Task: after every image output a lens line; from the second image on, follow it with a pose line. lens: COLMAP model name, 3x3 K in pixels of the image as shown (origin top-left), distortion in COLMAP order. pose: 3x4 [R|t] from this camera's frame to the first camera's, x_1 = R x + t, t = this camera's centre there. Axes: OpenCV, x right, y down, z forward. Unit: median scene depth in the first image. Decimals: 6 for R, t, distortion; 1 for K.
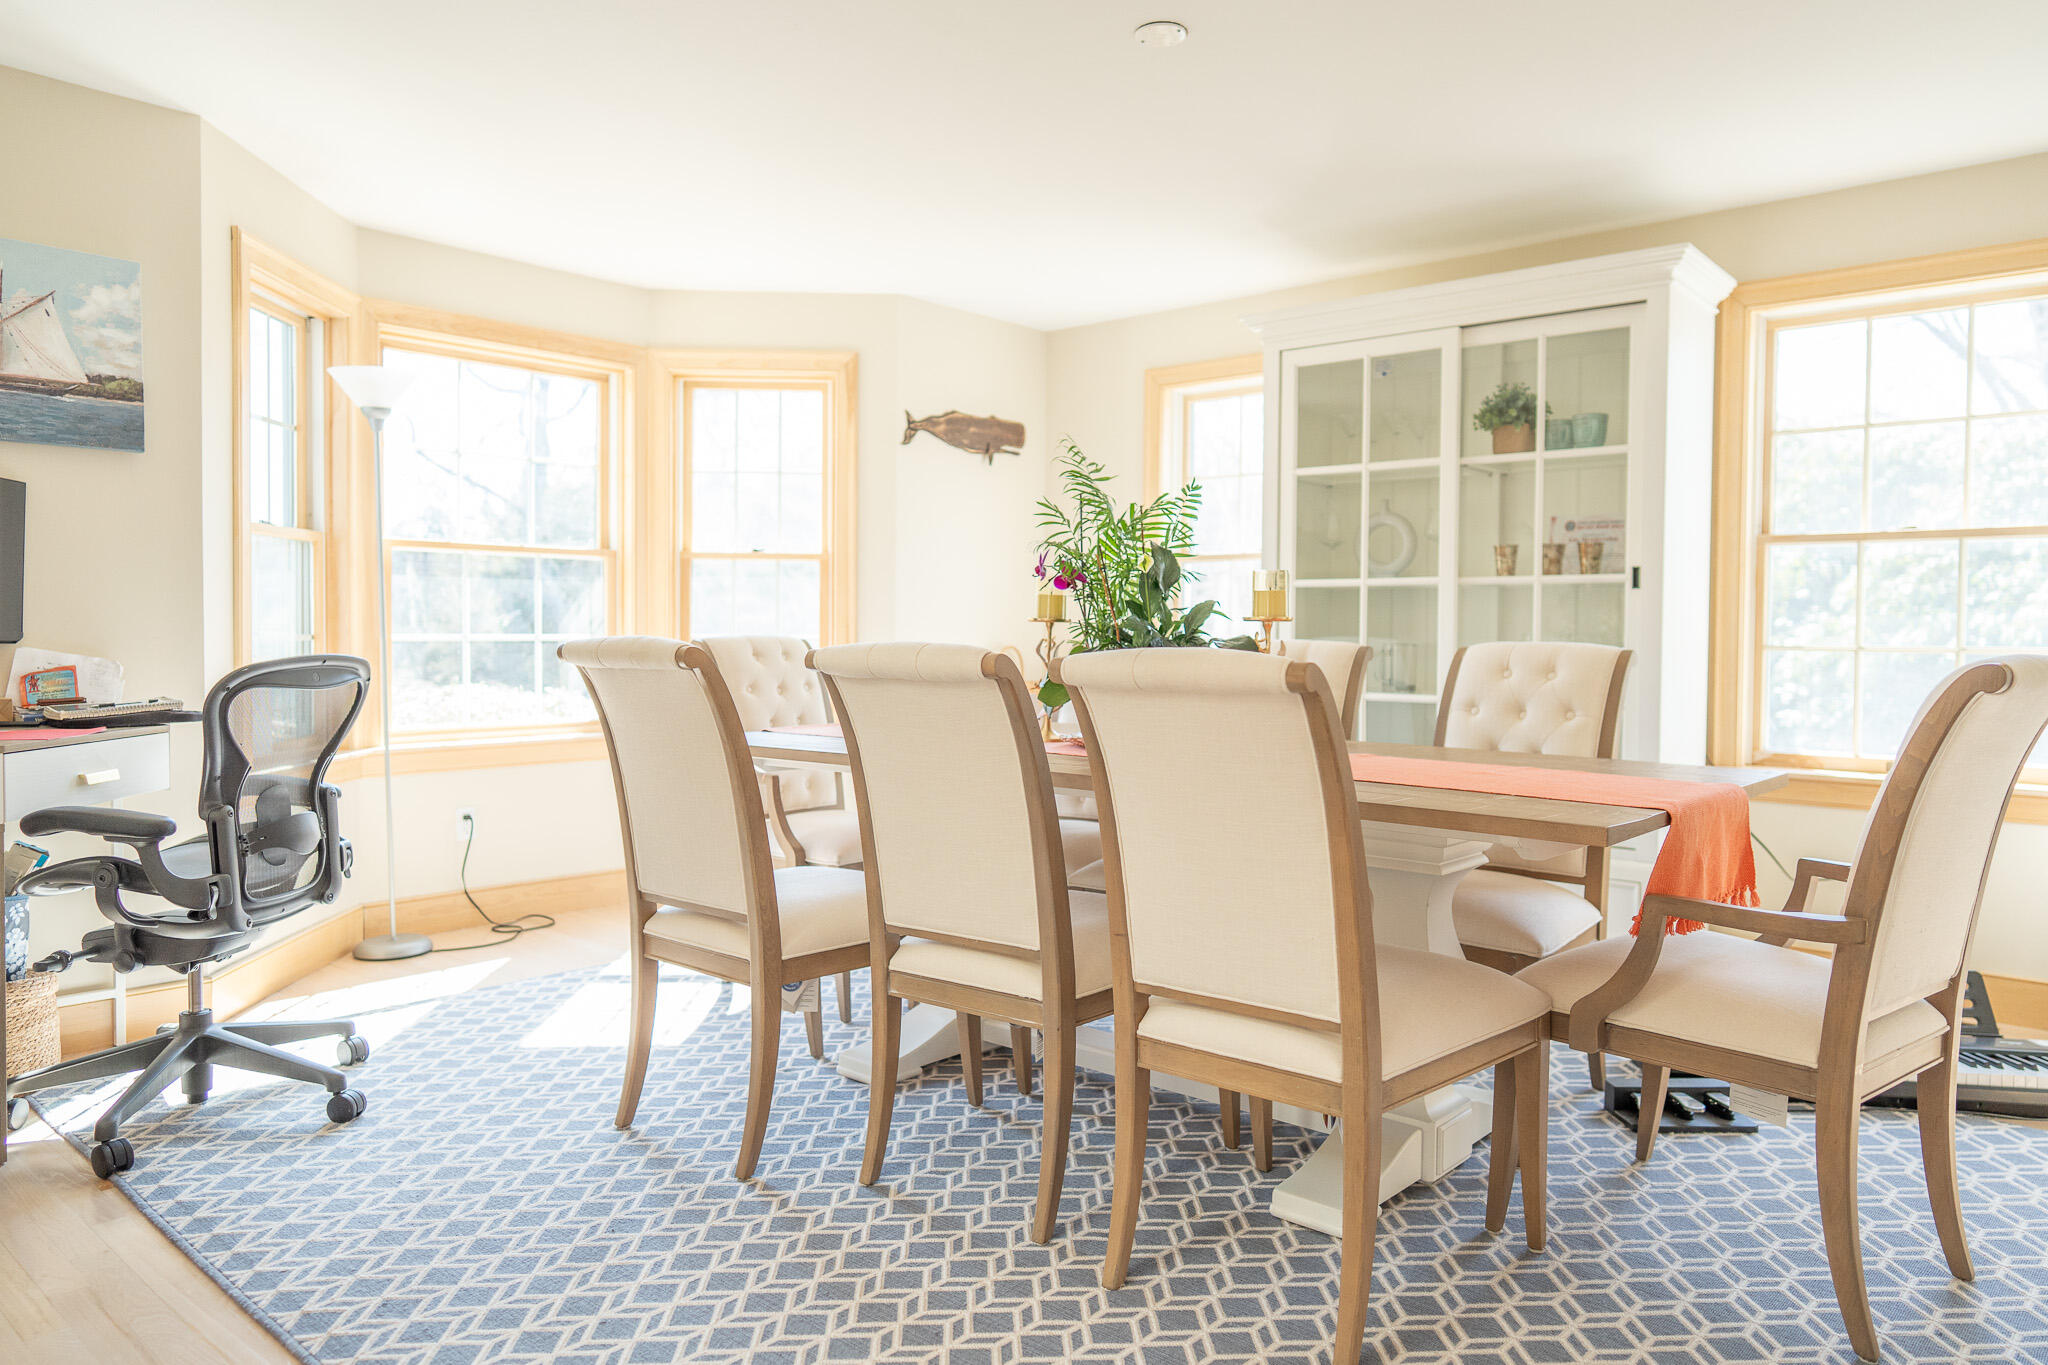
lens RADIAL K [[1355.9, 0, 1022.0], [0, 1355.9, 676.6], [0, 0, 1]] dist [-0.001600, 0.001855]
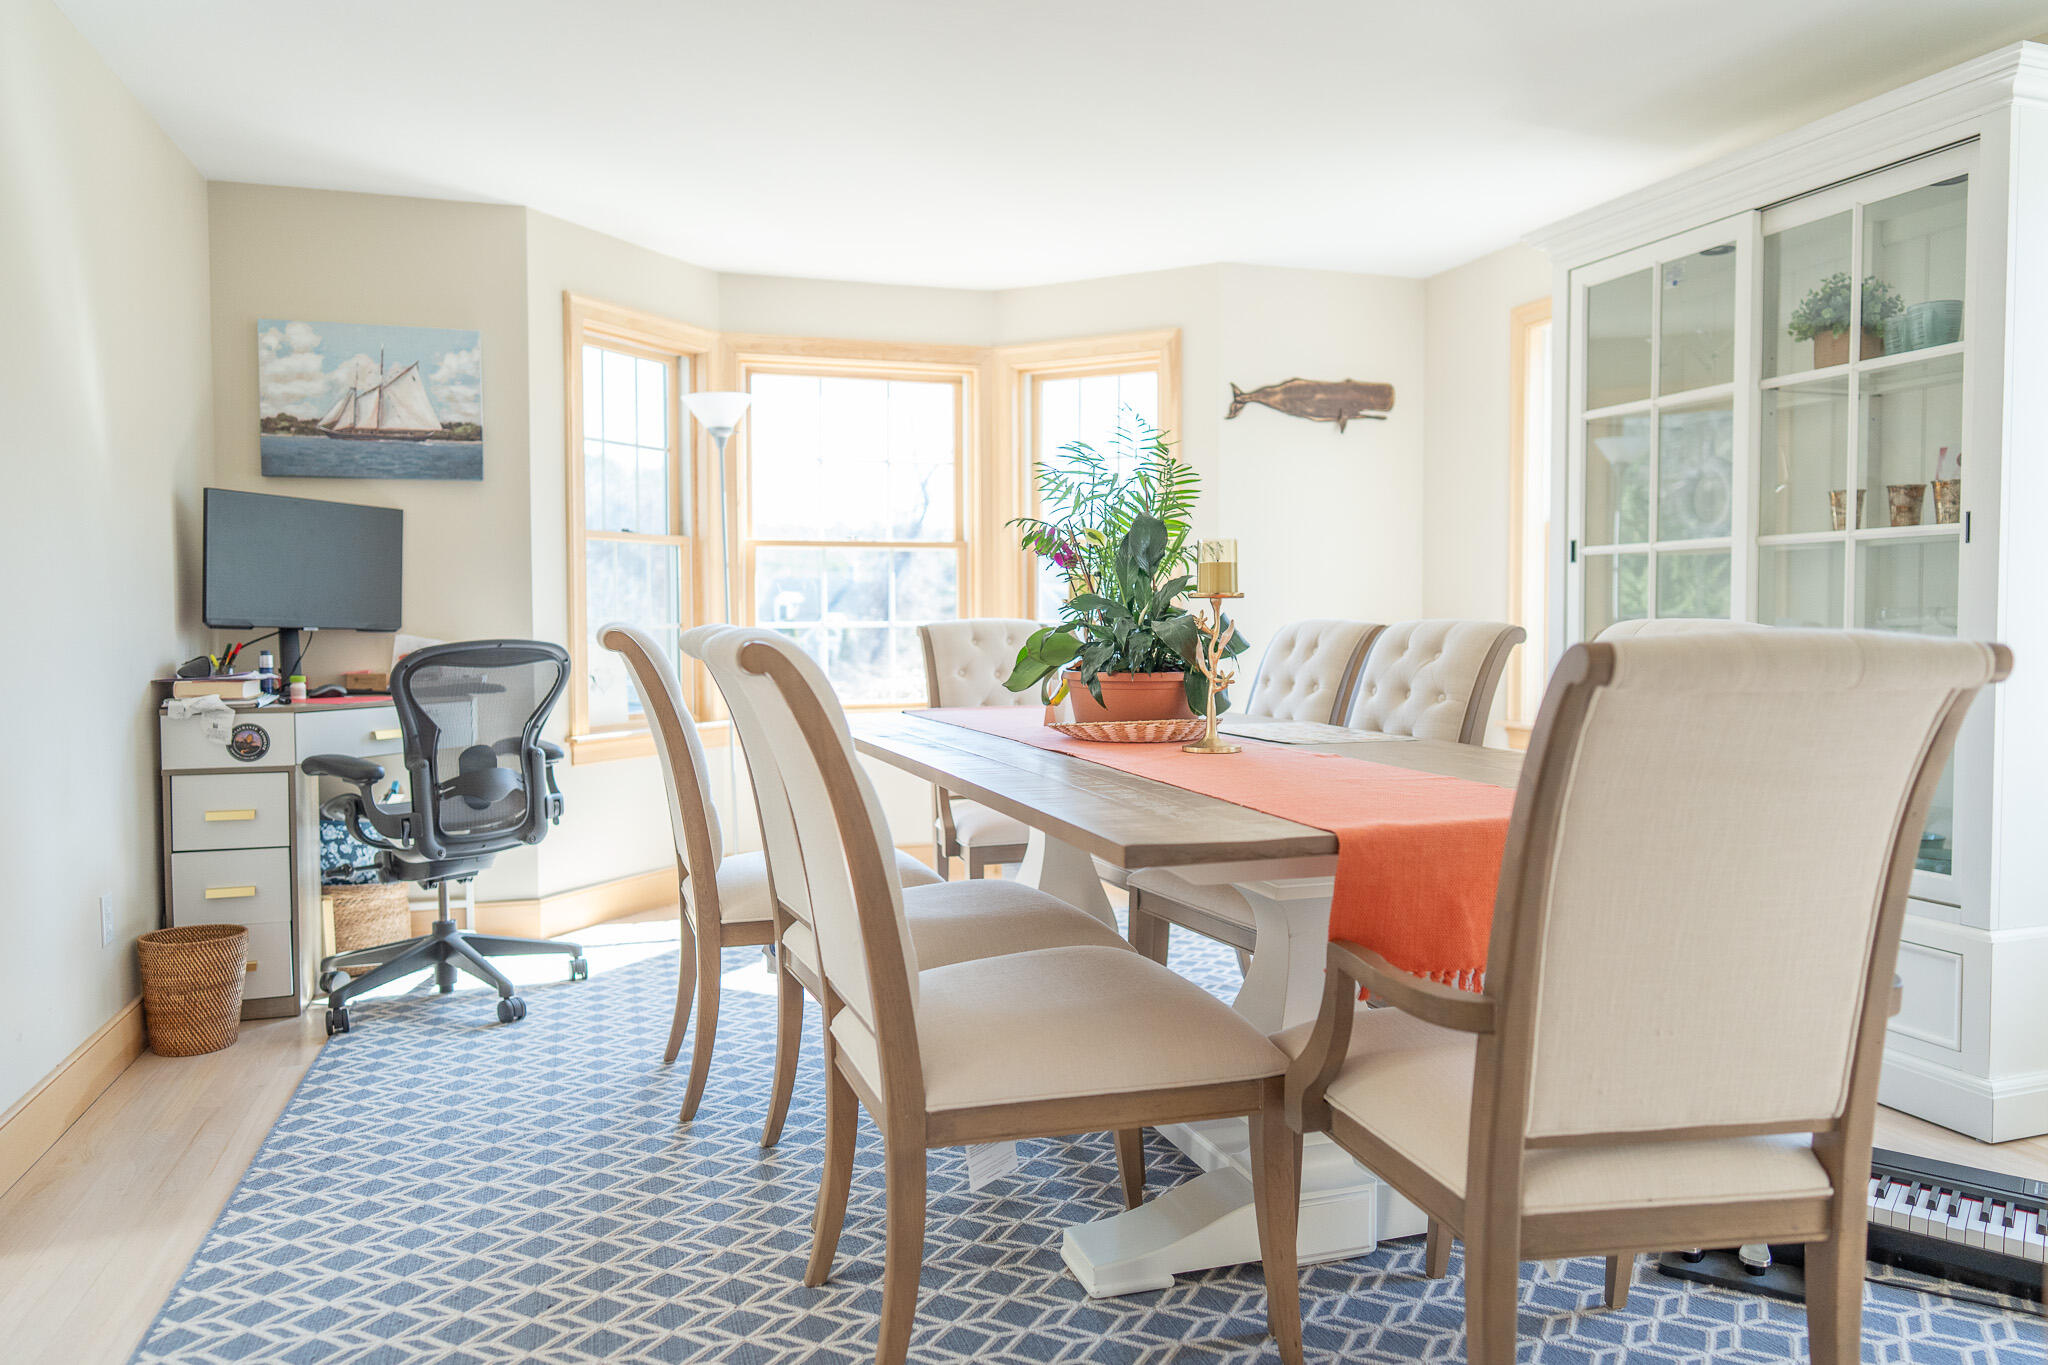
lens RADIAL K [[1370.9, 0, 1024.0], [0, 1370.9, 682.5], [0, 0, 1]] dist [-0.001929, 0.002403]
pose [[0.864360, 0.013123, -0.502702, 0.438804], [-0.006274, 0.999863, 0.015314, 0.000605], [0.502834, -0.010083, 0.864324, 0.145250]]
